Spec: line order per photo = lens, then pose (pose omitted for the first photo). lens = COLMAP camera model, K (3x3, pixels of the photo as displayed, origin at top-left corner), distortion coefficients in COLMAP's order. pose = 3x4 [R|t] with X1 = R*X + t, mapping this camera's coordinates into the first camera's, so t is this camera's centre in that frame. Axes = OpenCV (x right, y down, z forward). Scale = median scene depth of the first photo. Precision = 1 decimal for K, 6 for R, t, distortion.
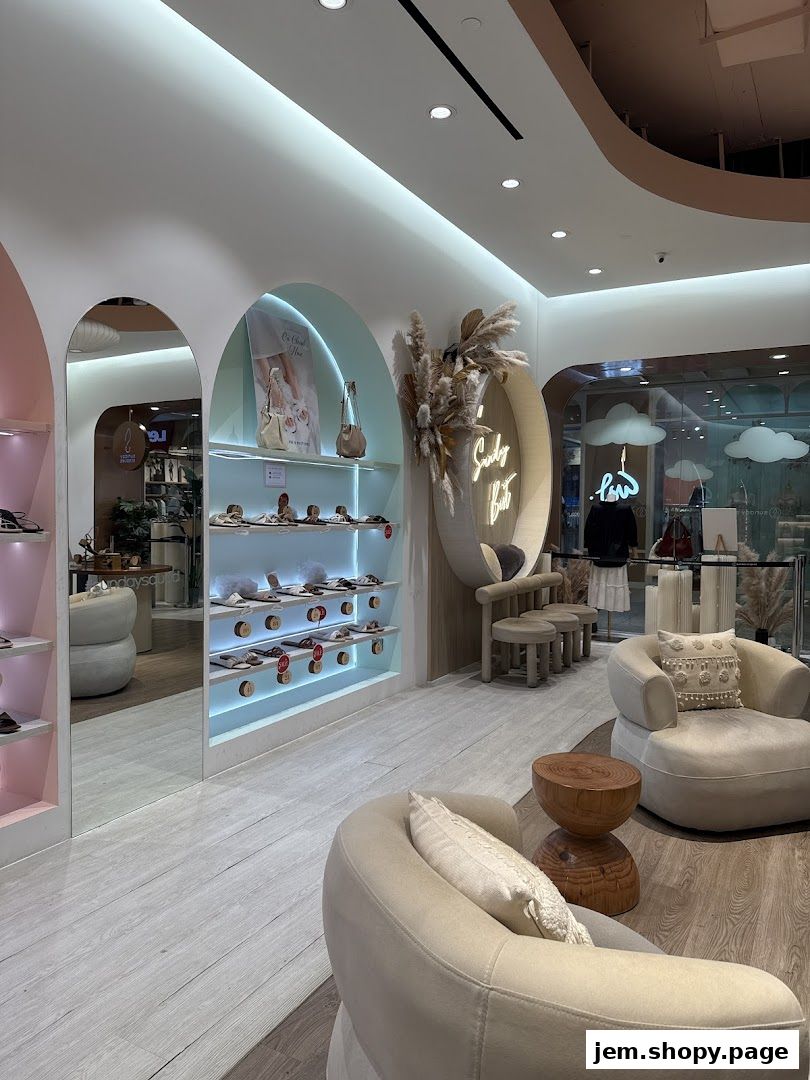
lens RADIAL K [[799.7, 0, 405.0], [0, 799.7, 540.0], [0, 0, 1]] dist [0.005937, 0.000602]
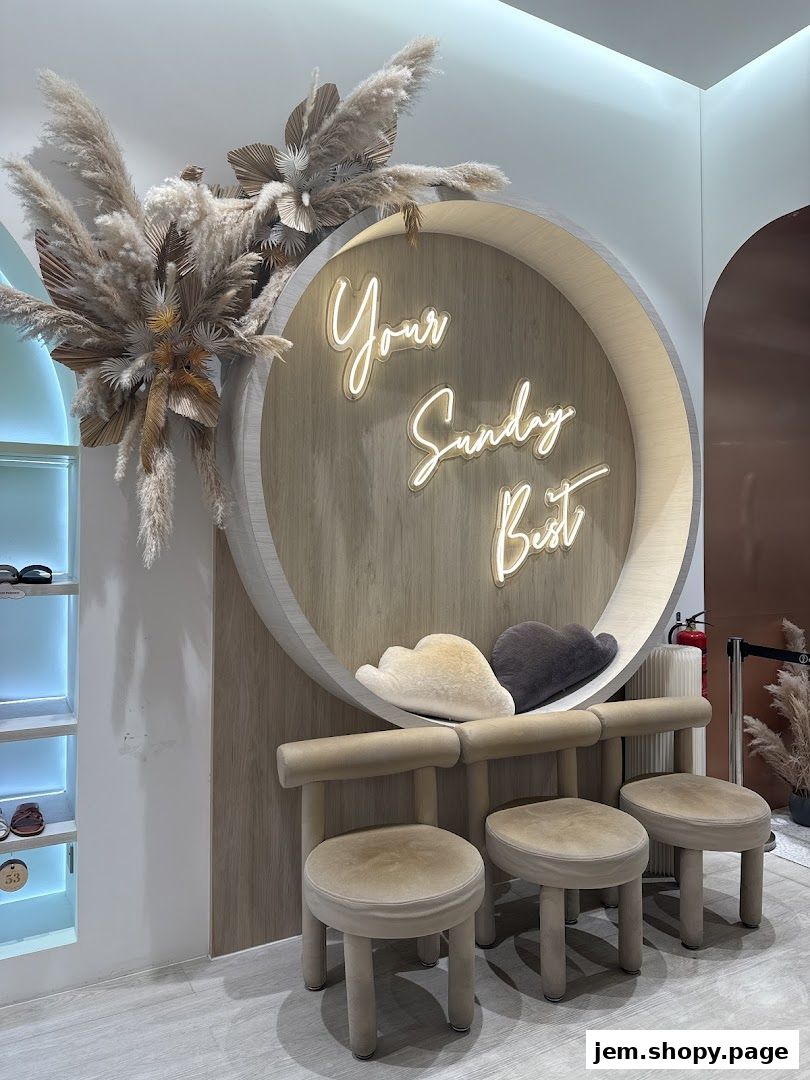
lens RADIAL K [[799.7, 0, 405.0], [0, 799.7, 540.0], [0, 0, 1]] dist [0.005937, 0.000602]
pose [[0.848684, -0.015653, -0.528669, 0.298002], [-0.011760, 0.998756, -0.048450, -0.020915], [0.528770, 0.047336, 0.847444, 0.589138]]
